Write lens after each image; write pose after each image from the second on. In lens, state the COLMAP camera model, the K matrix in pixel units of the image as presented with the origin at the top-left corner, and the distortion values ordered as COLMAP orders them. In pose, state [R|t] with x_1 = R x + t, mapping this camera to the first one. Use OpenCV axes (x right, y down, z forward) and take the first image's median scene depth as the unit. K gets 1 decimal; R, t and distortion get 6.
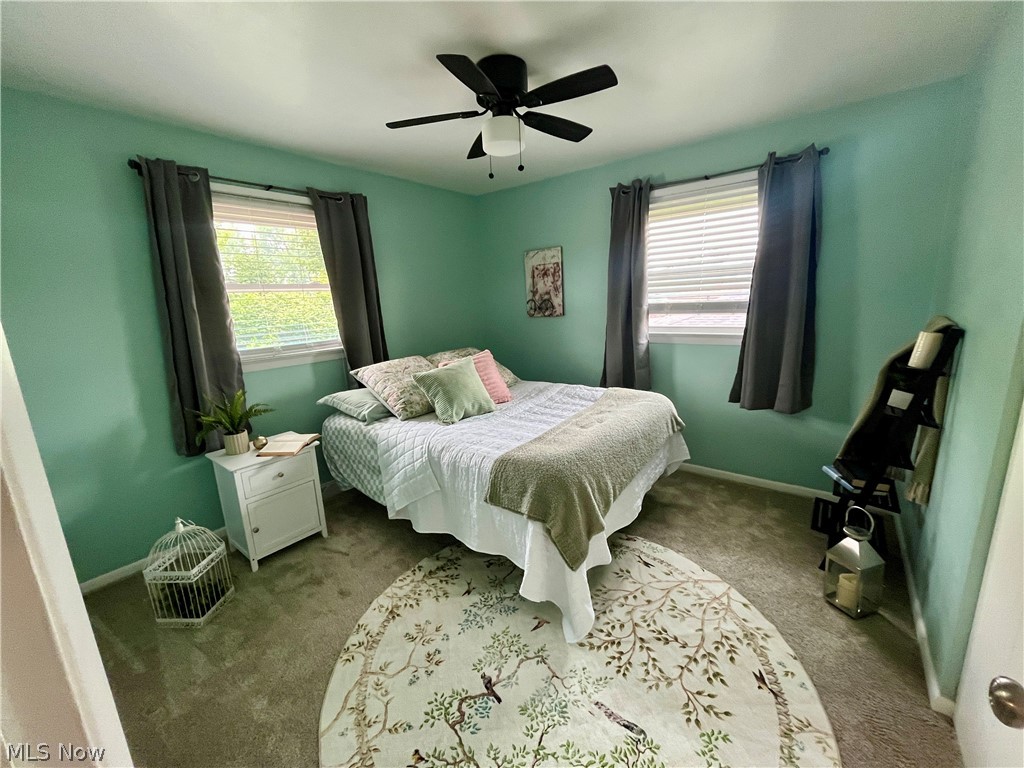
lens RADIAL K [[415.2, 0, 509.4], [0, 415.2, 386.0], [0, 0, 1]] dist [0.000856, -0.000112]
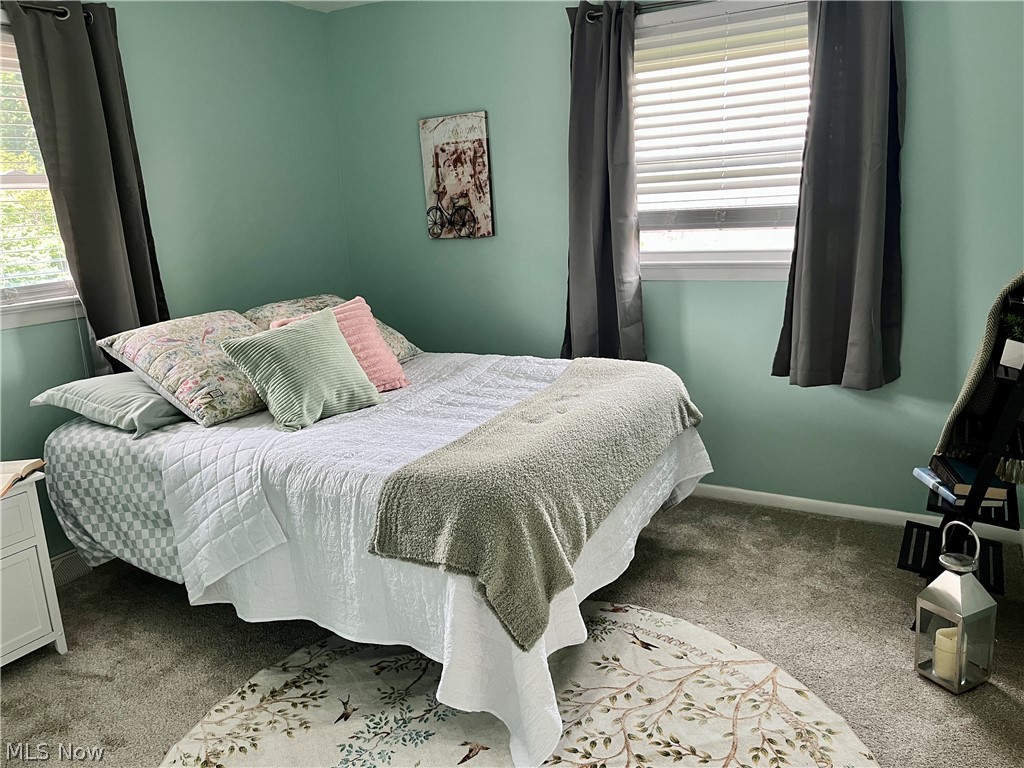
lens RADIAL K [[783.1, 0, 510.5], [0, 783.1, 388.9], [0, 0, 1]] dist [0.058580, -0.078900]
pose [[0.988723, -0.036415, 0.145263, -0.012792], [0.034430, 0.999277, 0.016156, 0.030769], [-0.145746, -0.010973, 0.989261, -0.082424]]
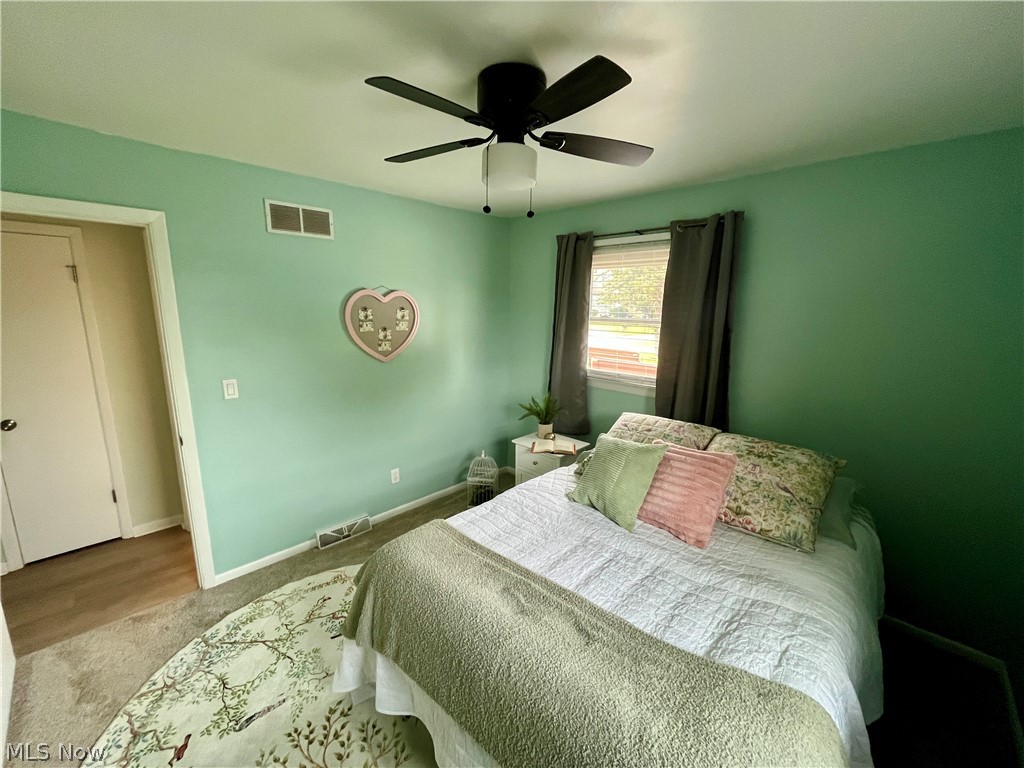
lens RADIAL K [[415.2, 0, 509.4], [0, 415.2, 386.0], [0, 0, 1]] dist [0.000856, -0.000112]
pose [[-0.113100, 0.234103, -0.965611, 0.644133], [-0.219575, 0.941929, 0.254080, -0.319128], [0.969018, 0.240760, -0.055129, 0.881346]]
